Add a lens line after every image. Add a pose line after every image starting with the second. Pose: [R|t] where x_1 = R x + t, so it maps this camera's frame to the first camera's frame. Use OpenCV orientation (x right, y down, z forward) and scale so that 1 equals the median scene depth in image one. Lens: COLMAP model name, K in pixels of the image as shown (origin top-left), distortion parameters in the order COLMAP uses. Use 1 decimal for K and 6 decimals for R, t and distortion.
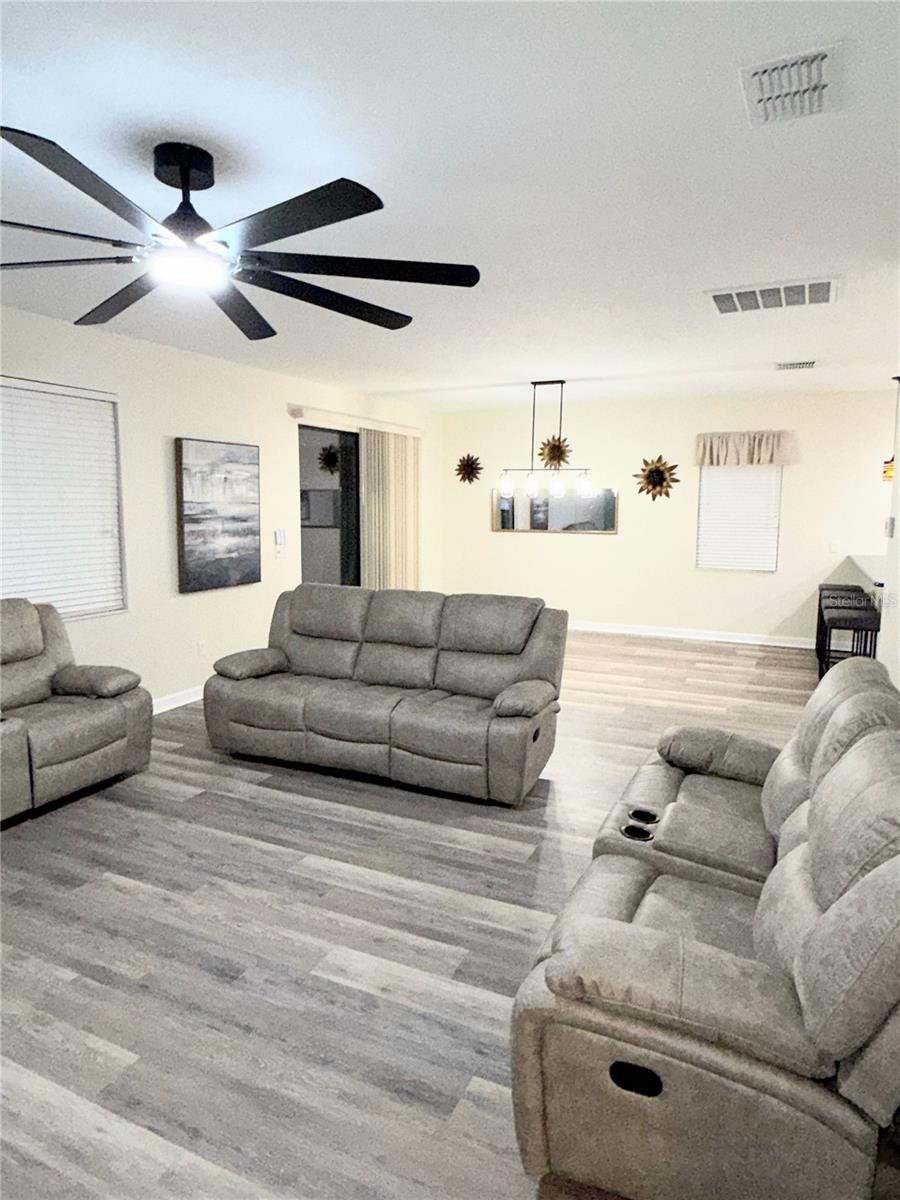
lens RADIAL K [[725.1, 0, 458.1], [0, 725.1, 594.4], [0, 0, 1]] dist [-0.006685, -0.000173]
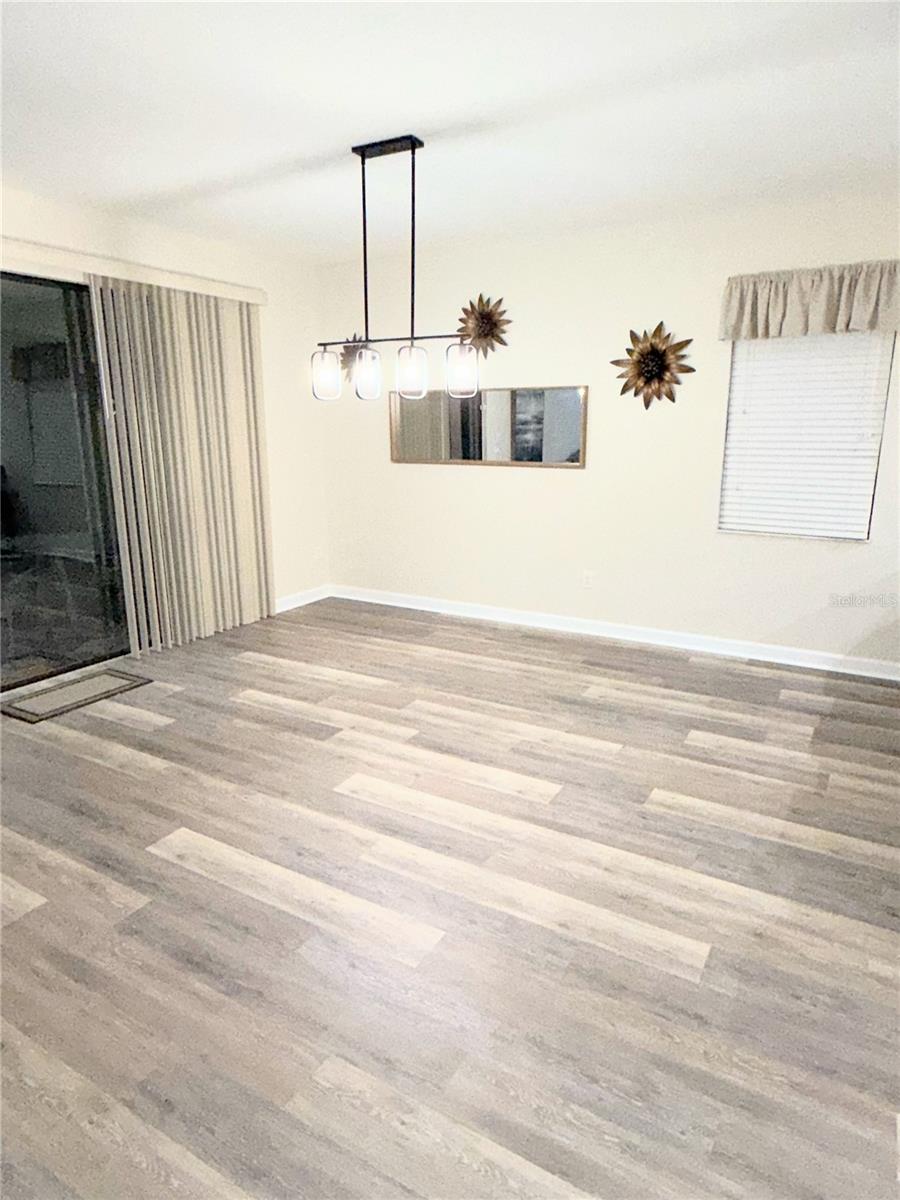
lens RADIAL K [[727.2, 0, 457.4], [0, 727.2, 605.3], [0, 0, 1]] dist [-0.008529, -0.001127]
pose [[0.995707, 0.016951, -0.090998, 0.225930], [-0.006044, 0.992897, 0.118820, -0.055858], [0.092365, -0.117760, 0.988737, 0.527228]]
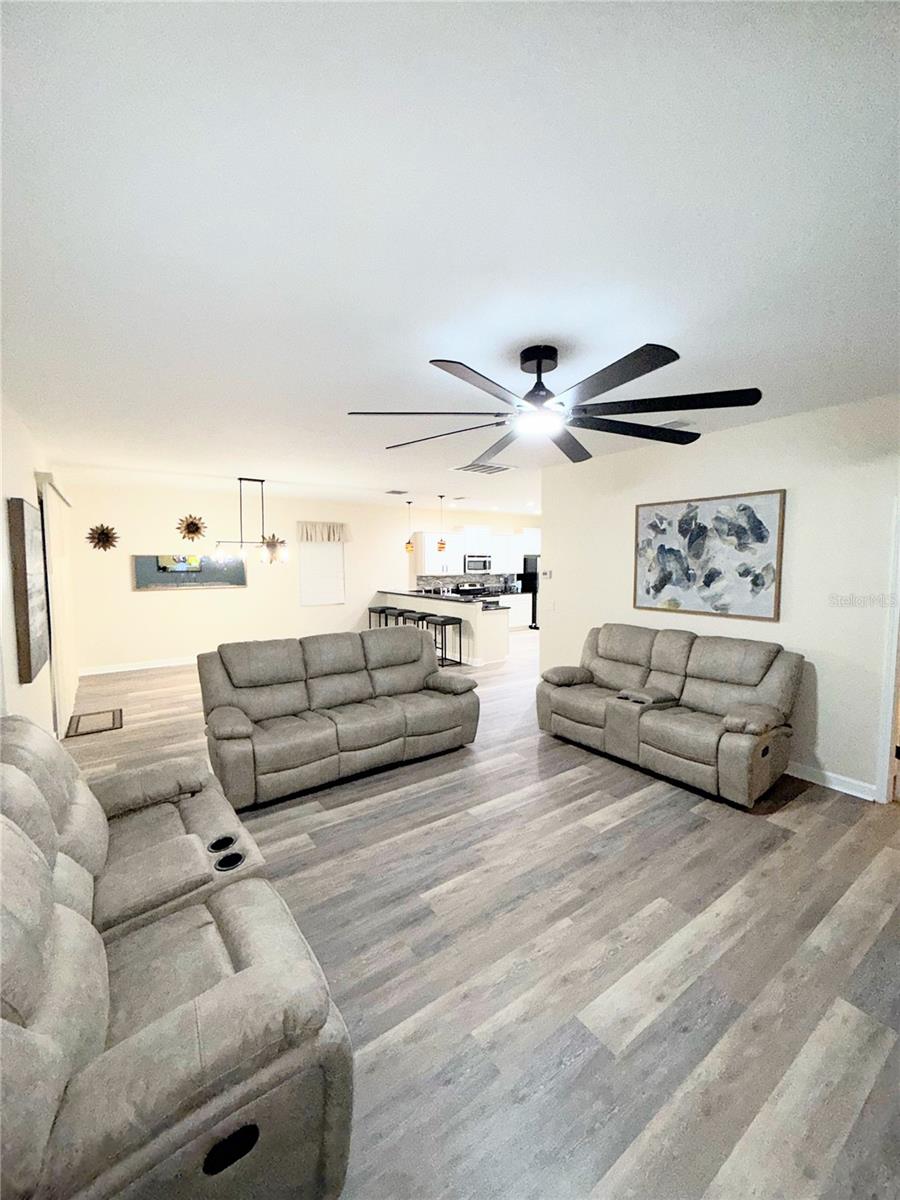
lens RADIAL K [[478.9, 0, 448.3], [0, 478.9, 593.9], [0, 0, 1]] dist [-0.002474, -0.000048]
pose [[0.501688, -0.069476, 0.862254, -0.508941], [0.119511, 0.992778, 0.010457, -0.043276], [-0.856753, 0.097803, 0.506368, 0.249681]]
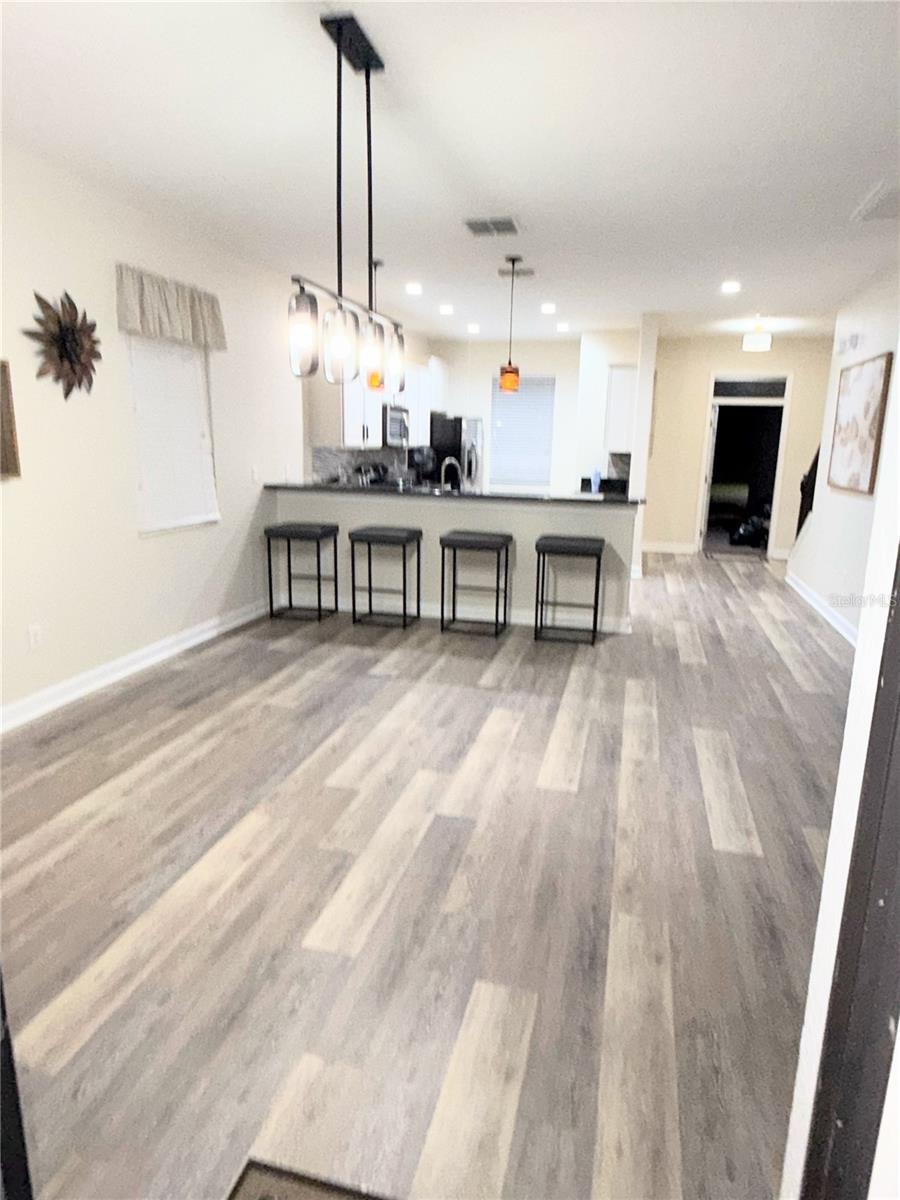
lens RADIAL K [[725.1, 0, 458.1], [0, 725.1, 594.4], [0, 0, 1]] dist [-0.006685, -0.000173]
pose [[-0.185135, -0.219302, 0.957931, -0.281757], [0.102217, 0.965197, 0.240721, -0.121012], [-0.977383, 0.142483, -0.156276, 1.079759]]
